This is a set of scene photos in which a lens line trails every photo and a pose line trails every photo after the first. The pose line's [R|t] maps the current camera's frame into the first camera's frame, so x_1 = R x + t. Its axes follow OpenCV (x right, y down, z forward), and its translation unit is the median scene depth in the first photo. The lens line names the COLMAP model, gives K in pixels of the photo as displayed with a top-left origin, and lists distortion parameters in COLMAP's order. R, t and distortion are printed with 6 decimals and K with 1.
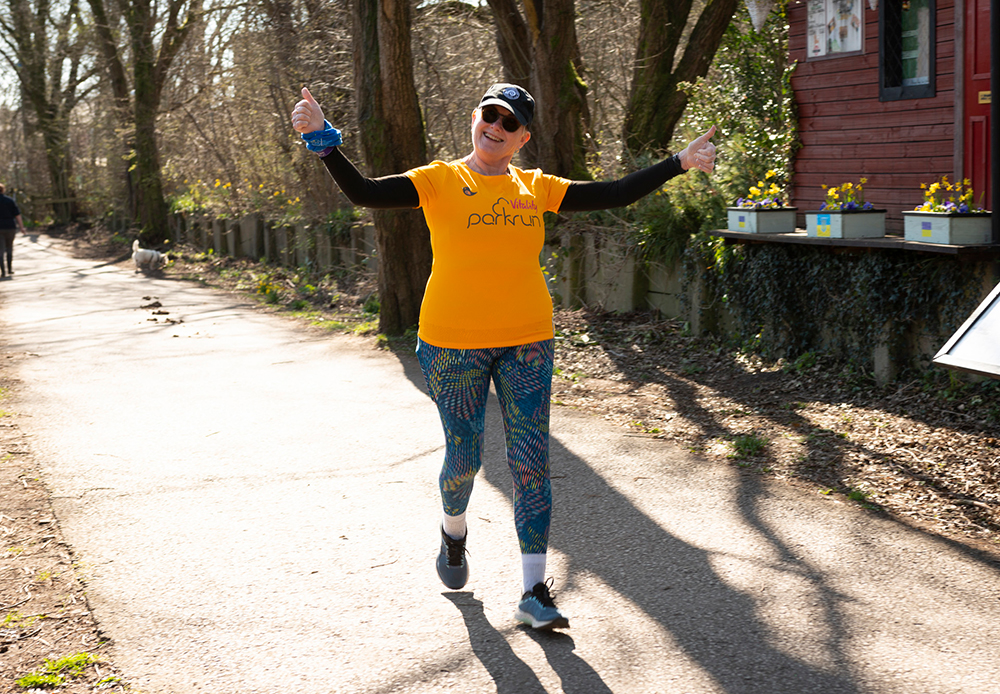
lens RADIAL K [[1382.5, 0, 500.0], [0, 1382.5, 347.0], [0, 0, 1]] dist [-0.003598, 0.016299]
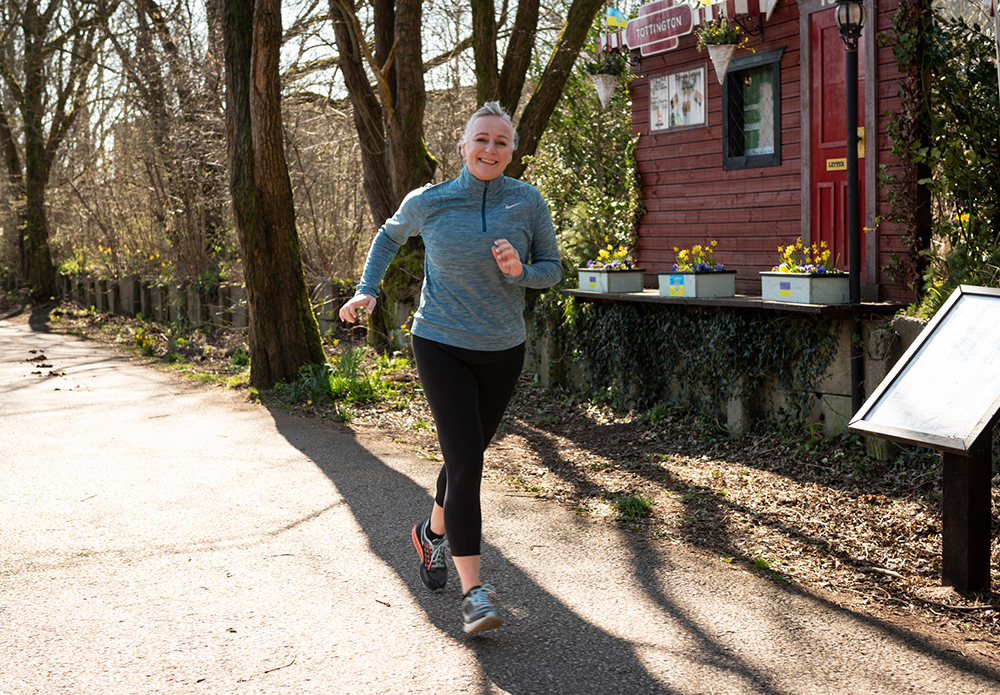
lens RADIAL K [[1481.5, 0, 500.0], [0, 1481.5, 347.5], [0, 0, 1]] dist [-0.008595, -0.021228]
pose [[0.997707, -0.004306, 0.067548, 0.025500], [0.007467, 0.998885, -0.046615, 0.013377], [-0.067272, 0.047012, 0.996626, -0.140629]]
